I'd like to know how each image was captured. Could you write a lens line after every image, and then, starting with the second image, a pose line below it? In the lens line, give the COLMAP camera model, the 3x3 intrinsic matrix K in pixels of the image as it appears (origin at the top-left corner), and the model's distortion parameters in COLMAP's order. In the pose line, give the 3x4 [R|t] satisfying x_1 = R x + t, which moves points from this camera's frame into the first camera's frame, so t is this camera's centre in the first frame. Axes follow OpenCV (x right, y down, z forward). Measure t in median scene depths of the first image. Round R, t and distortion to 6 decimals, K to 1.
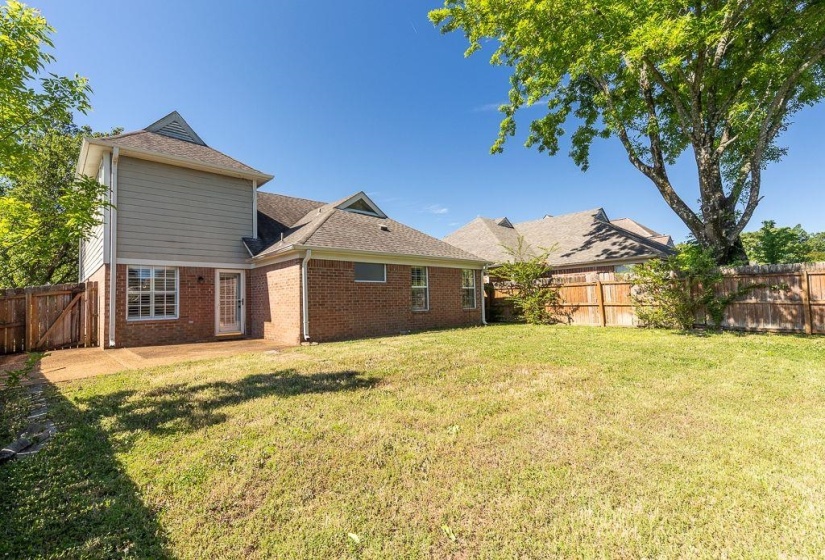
lens RADIAL K [[395.3, 0, 411.2], [0, 395.3, 278.9], [0, 0, 1]] dist [0.039254, -0.000733]
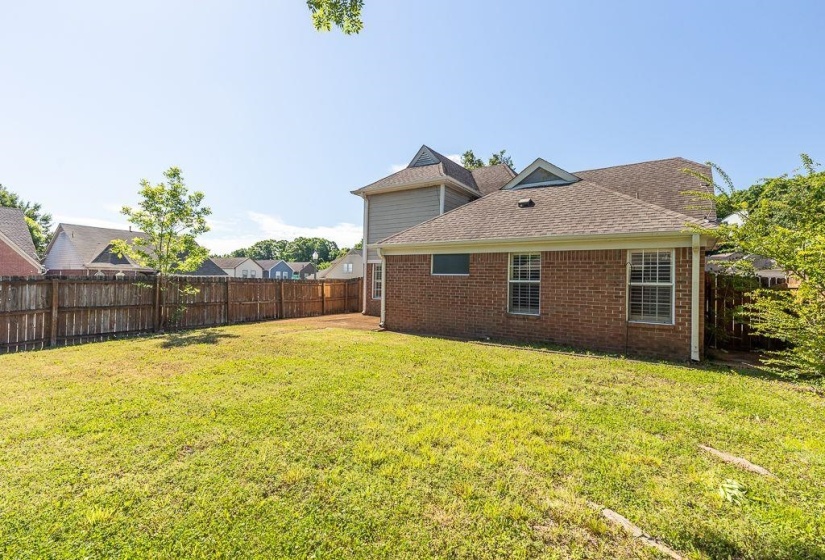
lens RADIAL K [[399.3, 0, 412.5], [0, 399.3, 280.0], [0, 0, 1]] dist [0.072499, -0.000311]
pose [[0.215734, 0.018941, -0.976268, 0.820414], [0.025948, 0.999348, 0.025123, -0.006792], [0.976107, -0.030752, 0.215102, 0.770003]]
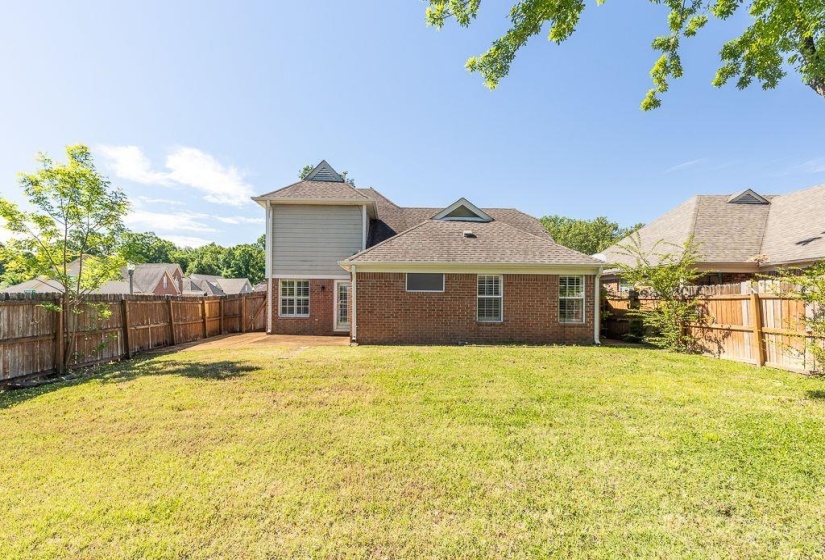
lens RADIAL K [[413.0, 0, 408.3], [0, 413.0, 296.2], [0, 0, 1]] dist [0.041357, -0.000207]
pose [[0.743820, 0.020720, -0.668059, 0.631708], [0.012723, 0.998899, 0.045146, -0.032126], [0.668259, -0.042080, 0.742738, 0.175632]]
